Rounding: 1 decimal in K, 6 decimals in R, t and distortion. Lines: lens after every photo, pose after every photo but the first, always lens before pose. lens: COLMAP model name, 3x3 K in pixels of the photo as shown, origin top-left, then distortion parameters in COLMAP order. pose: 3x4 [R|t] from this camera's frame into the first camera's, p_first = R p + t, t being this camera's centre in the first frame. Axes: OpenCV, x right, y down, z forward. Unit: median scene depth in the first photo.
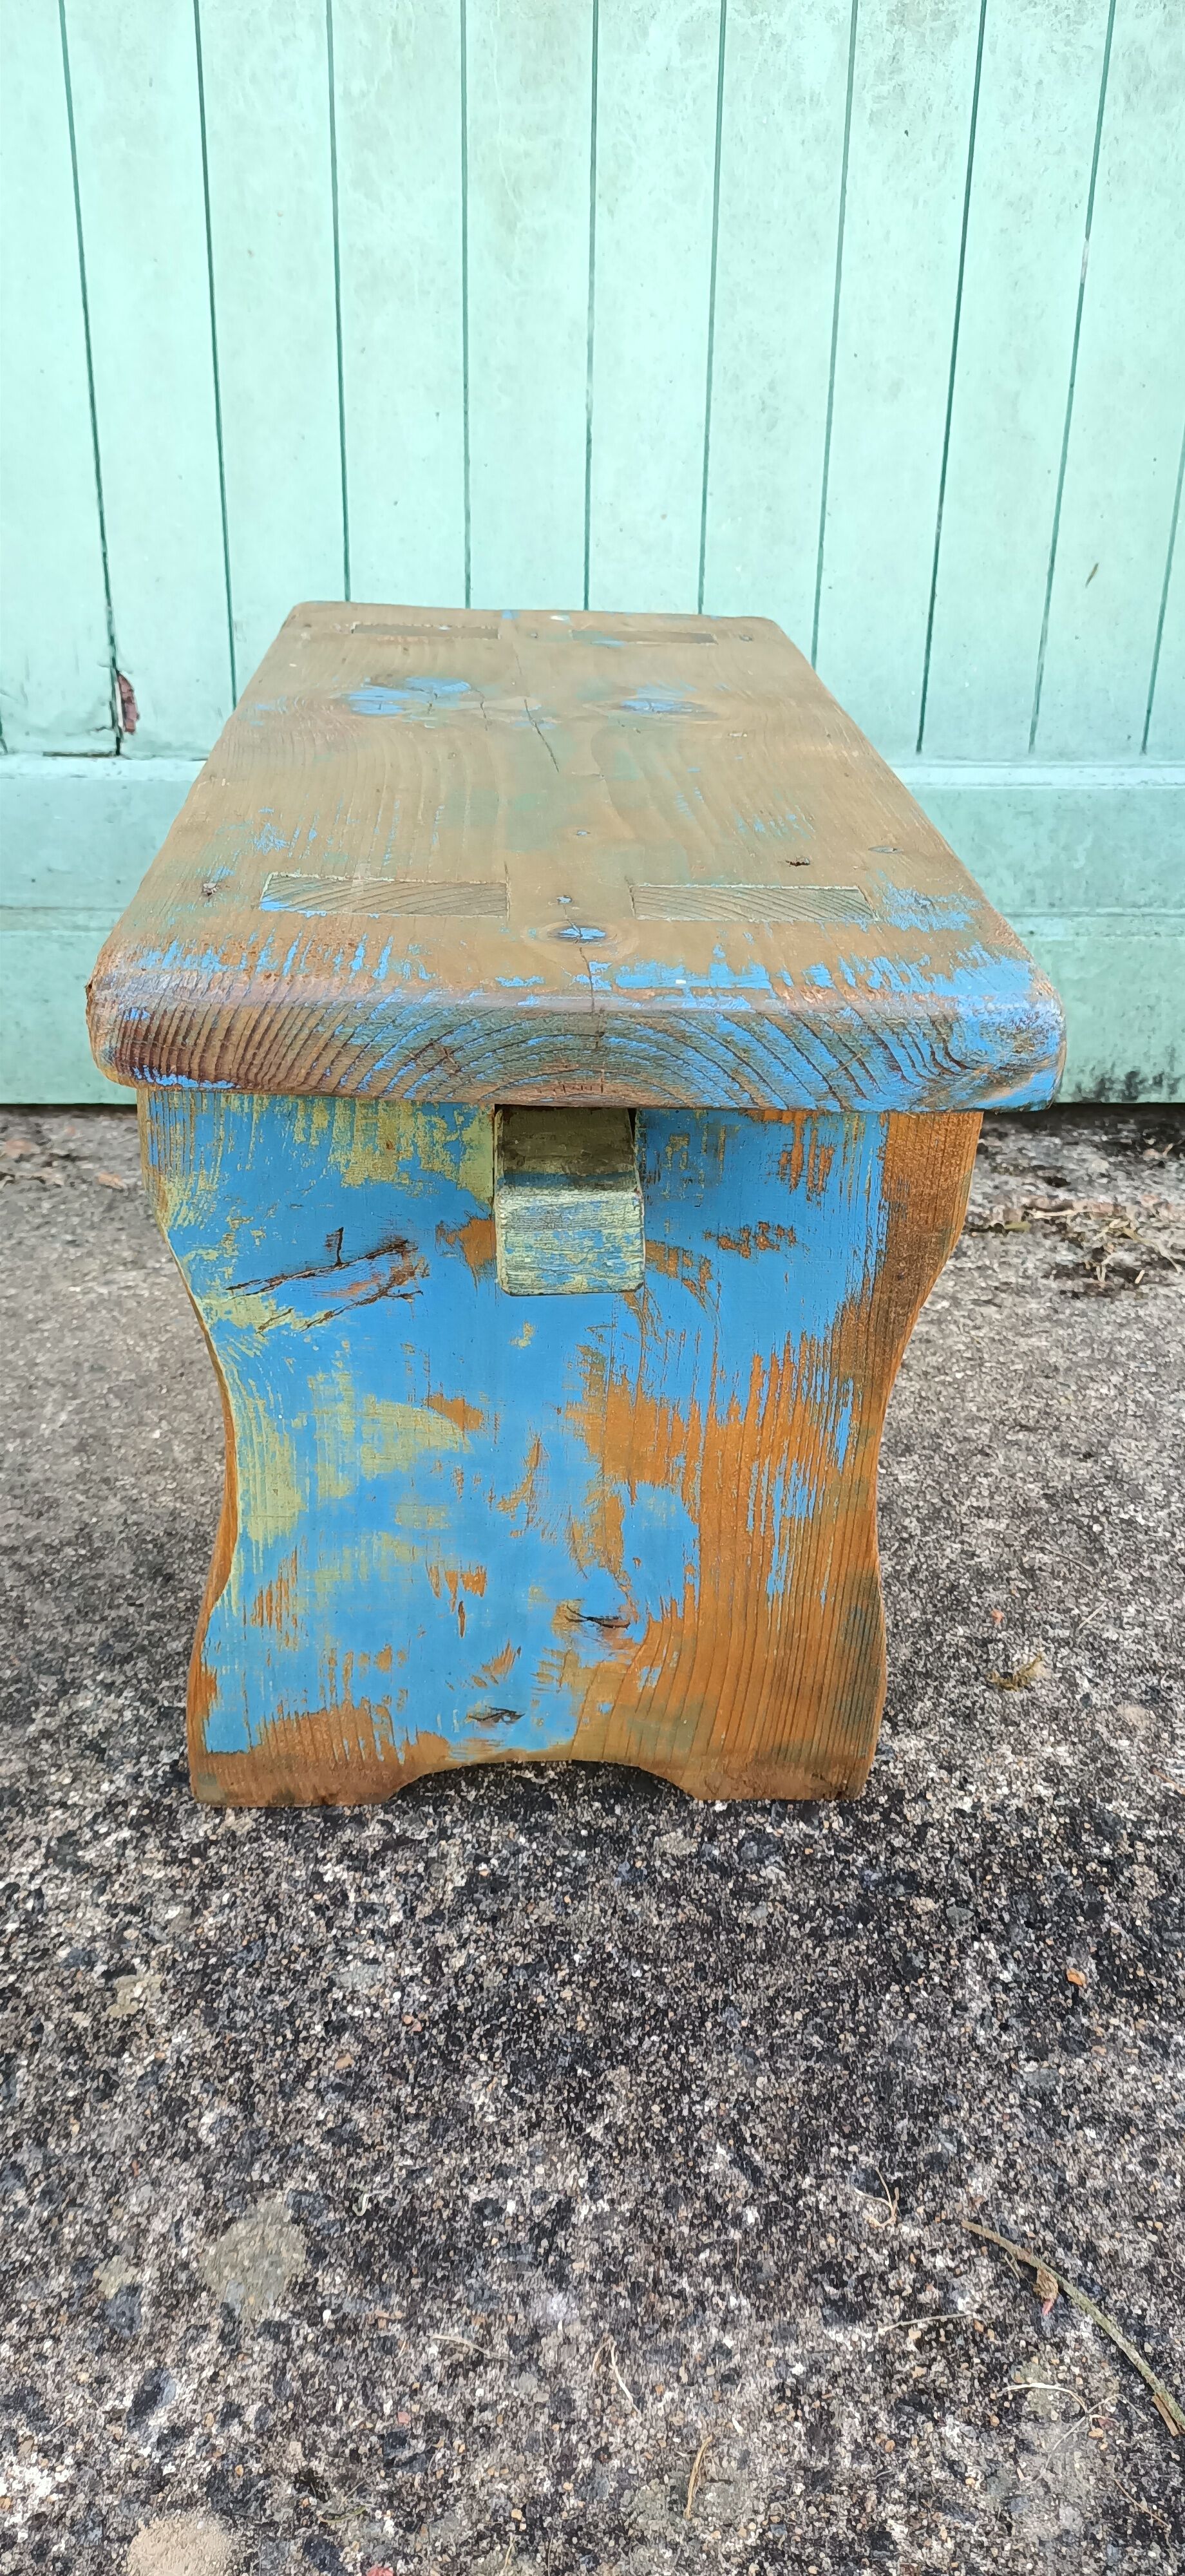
lens RADIAL K [[1974.3, 0, 585.0], [0, 1974.3, 1297.4], [0, 0, 1]] dist [0.054472, -0.078820]
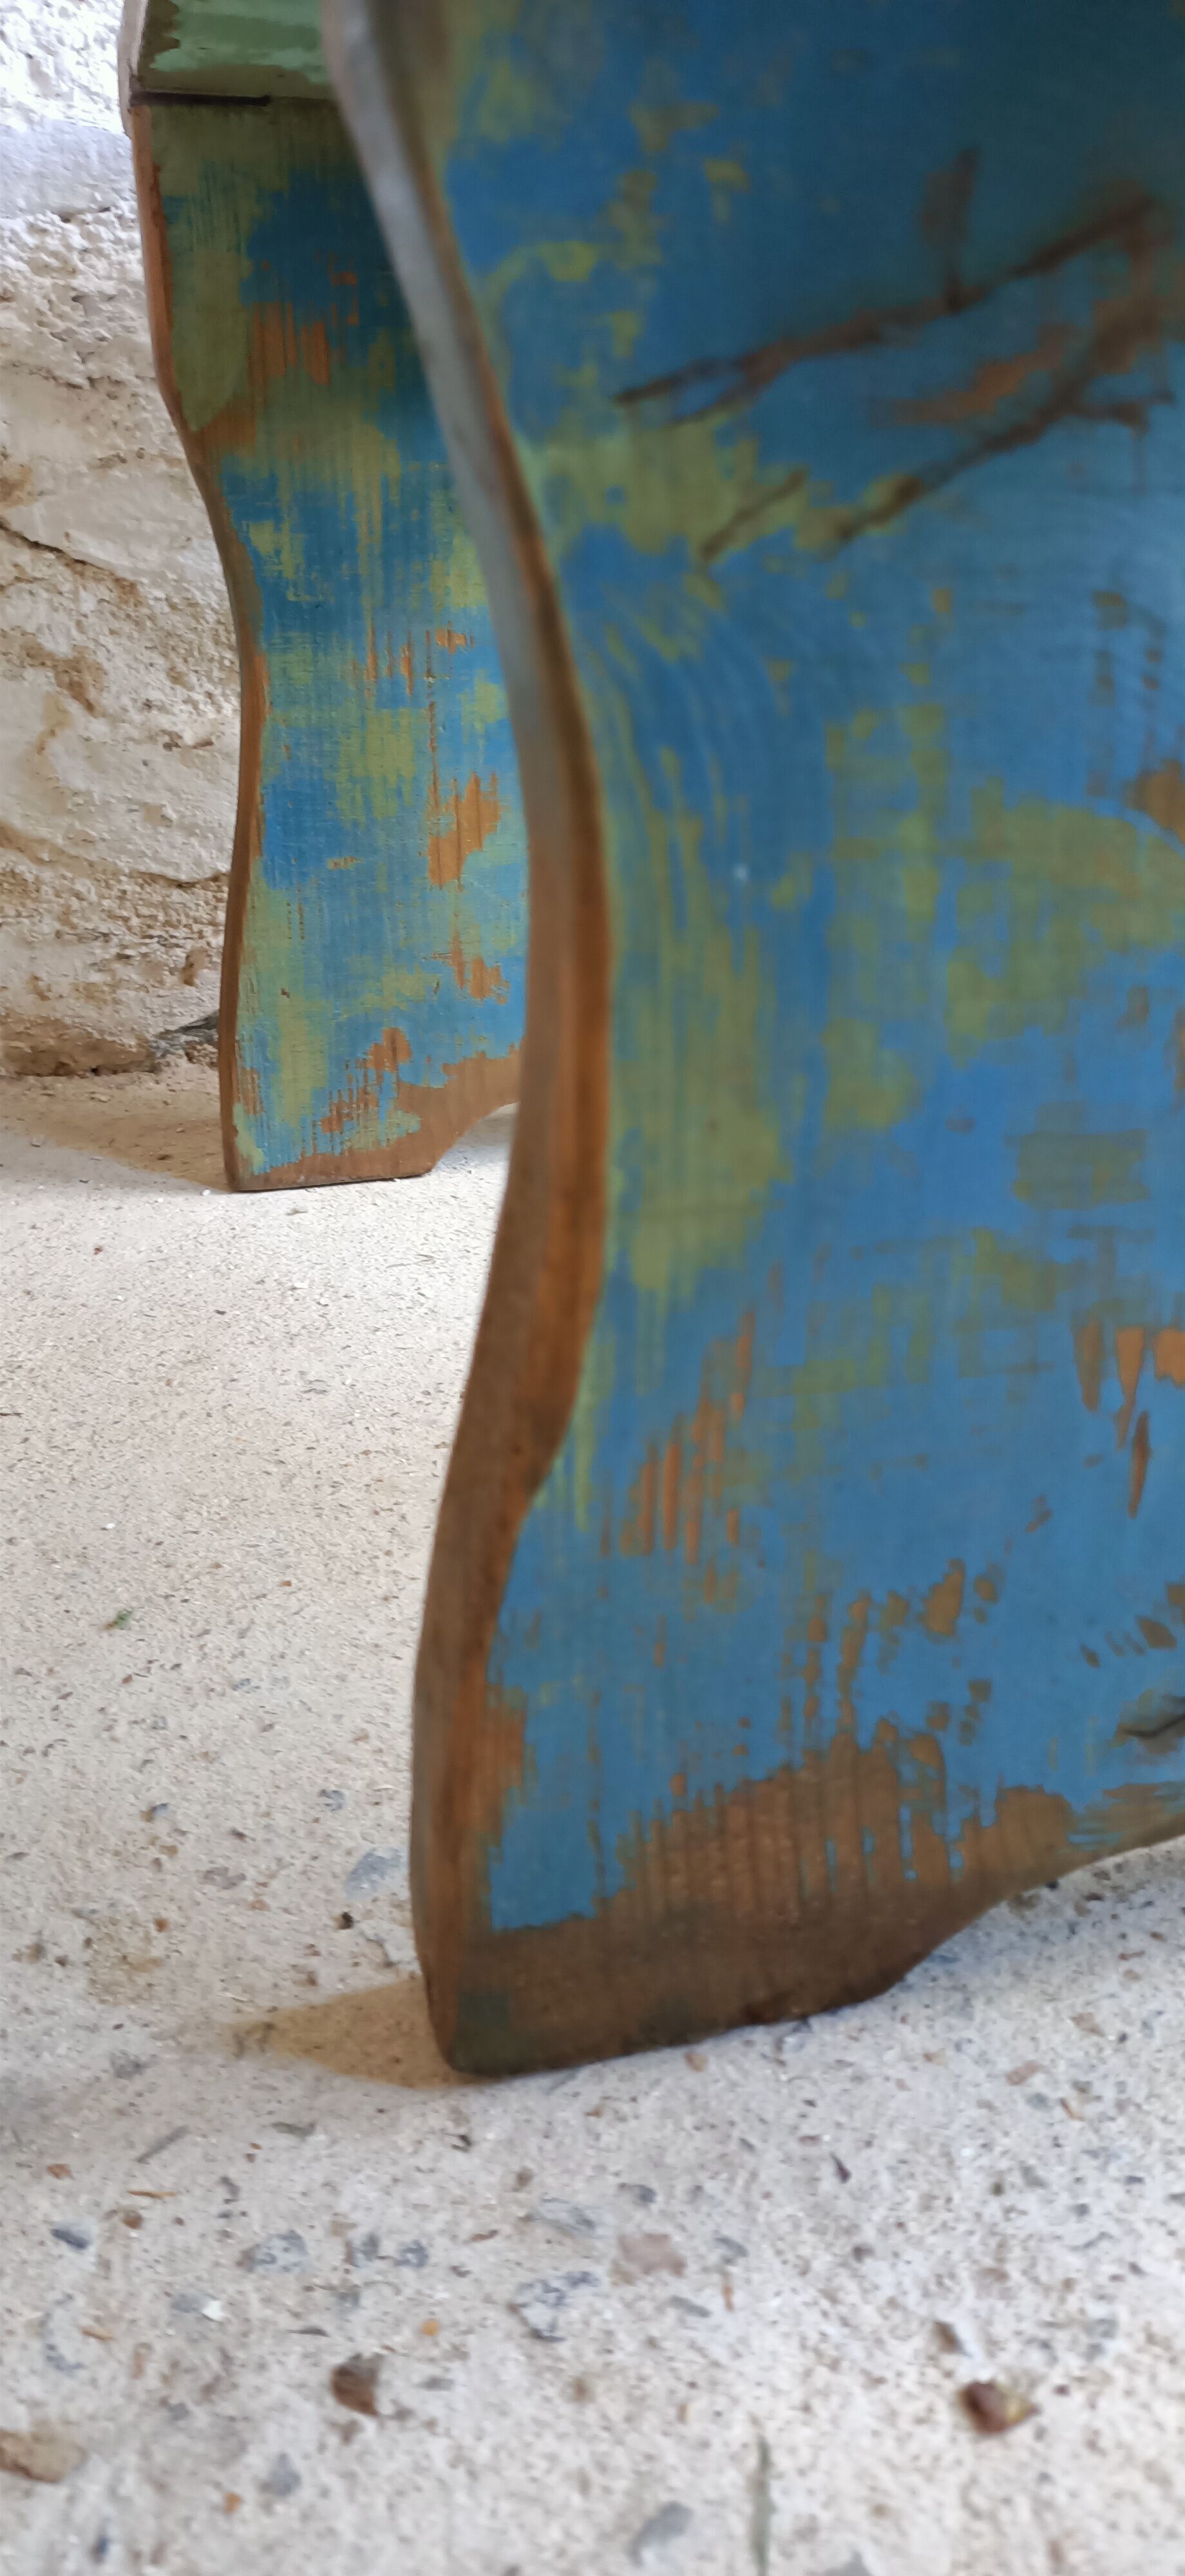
lens RADIAL K [[1974.3, 0, 582.0], [0, 1974.3, 1308.6], [0, 0, 1]] dist [0.054472, -0.078820]
pose [[0.978653, -0.120401, 0.166560, -0.232206], [0.136064, 0.986958, -0.086027, 0.151067], [-0.154030, 0.106853, 0.982271, 0.629098]]
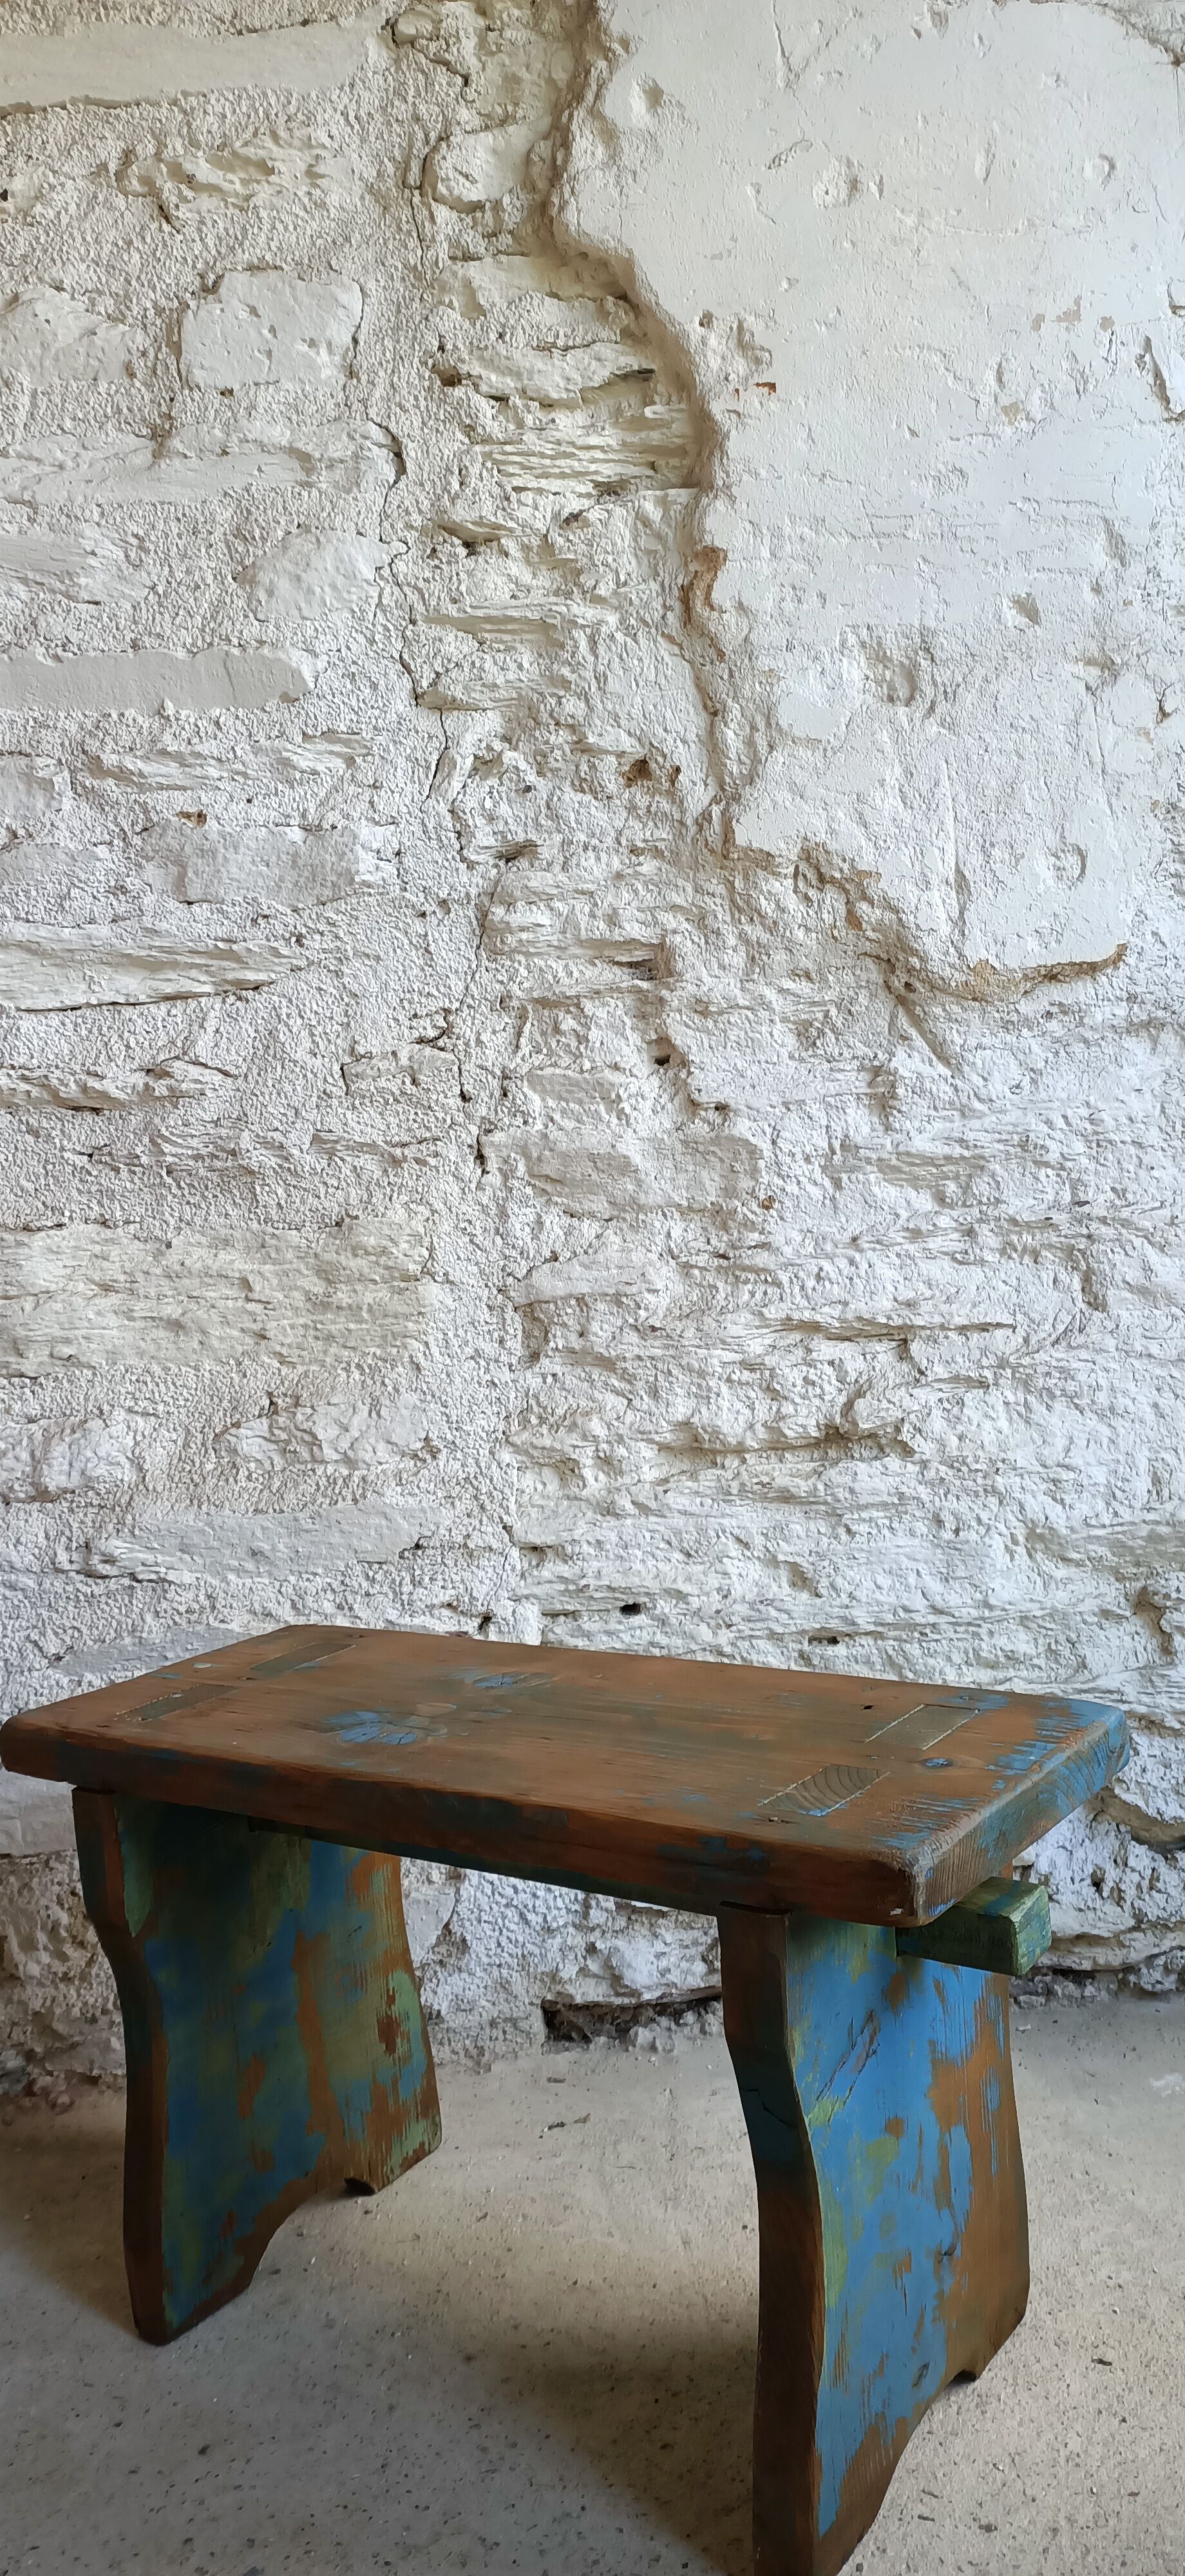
lens RADIAL K [[1974.3, 0, 586.8], [0, 1974.3, 1259.5], [0, 0, 1]] dist [0.054472, -0.078820]
pose [[0.994019, -0.105218, -0.029239, 0.144412], [0.082404, 0.898375, -0.431429, 0.039046], [0.071662, 0.426440, 0.901673, -0.459793]]
